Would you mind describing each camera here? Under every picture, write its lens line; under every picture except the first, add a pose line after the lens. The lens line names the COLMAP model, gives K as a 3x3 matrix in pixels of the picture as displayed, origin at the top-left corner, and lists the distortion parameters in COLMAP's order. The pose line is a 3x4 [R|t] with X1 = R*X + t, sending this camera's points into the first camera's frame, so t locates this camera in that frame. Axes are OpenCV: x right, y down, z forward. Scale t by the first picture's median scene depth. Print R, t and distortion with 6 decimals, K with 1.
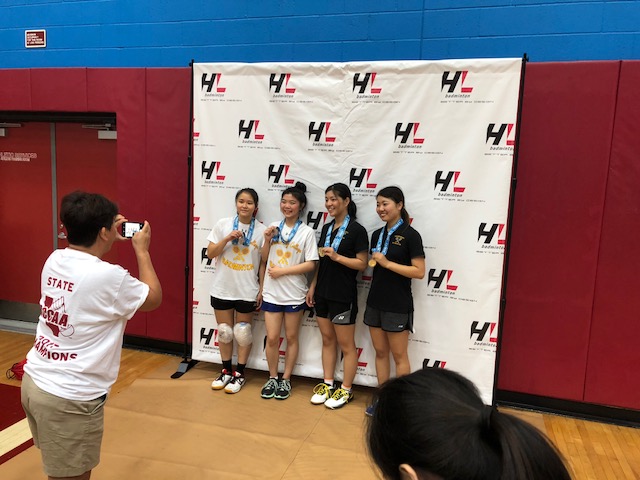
lens RADIAL K [[526.4, 0, 320.0], [0, 526.4, 240.0], [0, 0, 1]] dist [0.062534, -0.108438]
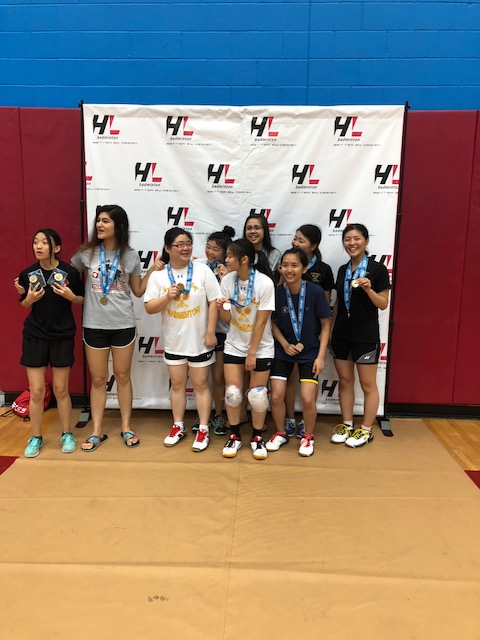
lens RADIAL K [[526.4, 0, 240.0], [0, 526.4, 320.0], [0, 0, 1]] dist [0.062534, -0.108438]
pose [[0.974065, -0.064743, 0.216809, -0.210091], [0.054446, 0.997102, 0.053140, 0.029101], [-0.219621, -0.039958, 0.974767, -0.036147]]
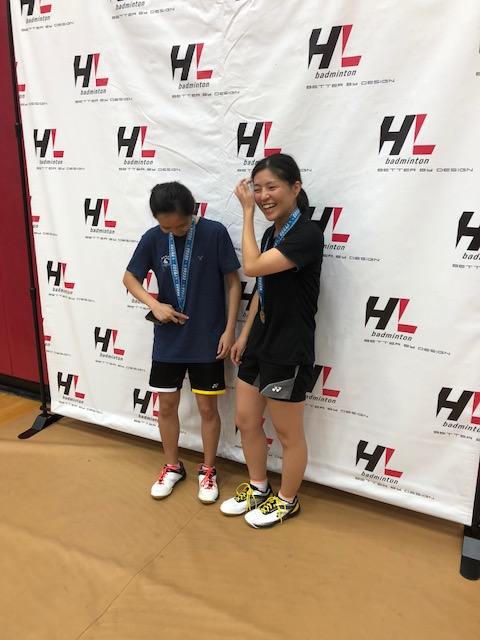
lens RADIAL K [[523.8, 0, 237.3], [0, 523.8, 320.6], [0, 0, 1]] dist [0.005218, 0.019269]
pose [[0.984234, 0.016595, -0.176091, 0.166770], [0.005968, 0.991906, 0.126834, 0.007795], [0.176771, -0.125886, 0.976169, 0.407116]]
